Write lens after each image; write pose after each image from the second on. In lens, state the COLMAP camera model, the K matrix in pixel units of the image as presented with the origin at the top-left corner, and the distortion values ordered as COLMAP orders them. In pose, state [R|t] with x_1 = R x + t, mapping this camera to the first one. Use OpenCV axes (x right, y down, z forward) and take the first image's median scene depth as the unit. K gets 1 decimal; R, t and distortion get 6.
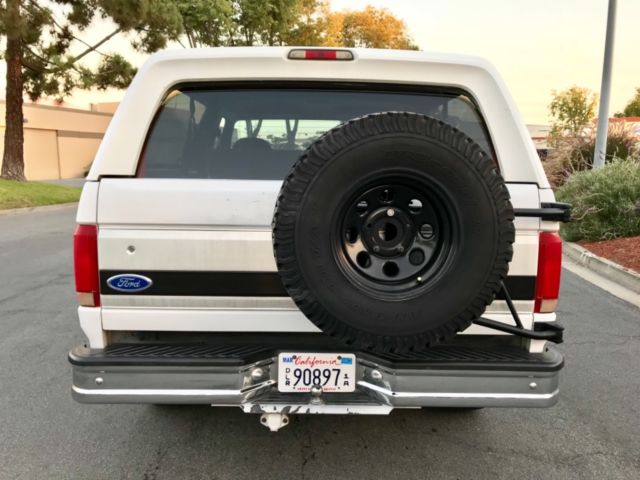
lens RADIAL K [[539.9, 0, 320.0], [0, 539.9, 240.0], [0, 0, 1]] dist [-0.000434, -0.003911]
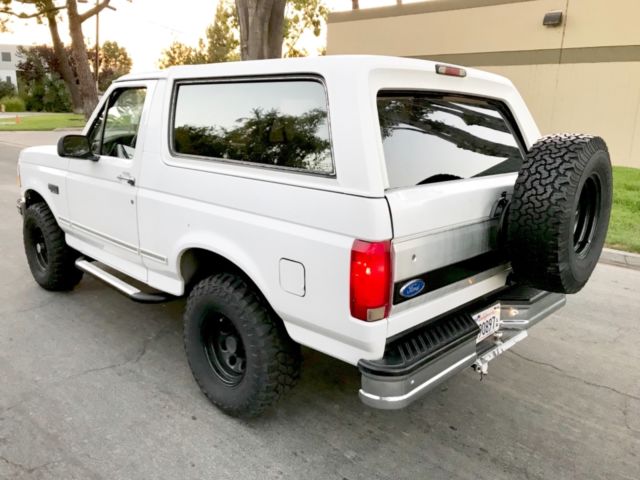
lens RADIAL K [[539.9, 0, 320.0], [0, 539.9, 240.0], [0, 0, 1]] dist [-0.000434, -0.003911]
pose [[0.695158, -0.157088, 0.701483, -1.209756], [0.068667, 0.985880, 0.152726, -0.191725], [-0.715570, -0.058000, 0.696129, 0.378738]]
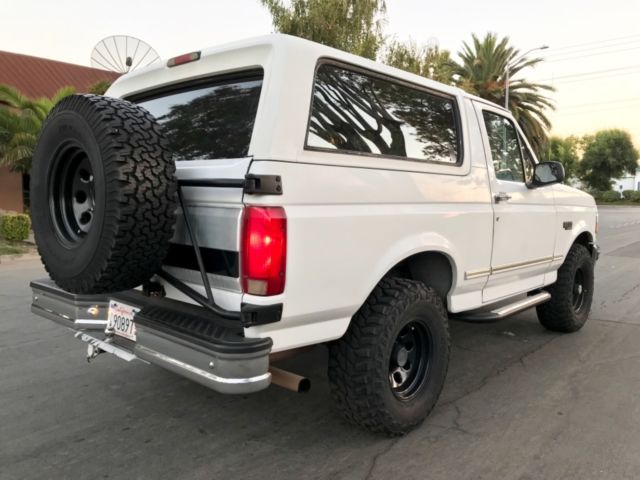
lens RADIAL K [[539.9, 0, 320.0], [0, 539.9, 240.0], [0, 0, 1]] dist [-0.000434, -0.003911]
pose [[0.738064, 0.059020, -0.672144, 1.133783], [-0.086661, 0.996208, -0.007684, 0.040485], [0.669142, 0.063920, 0.740381, 0.400281]]
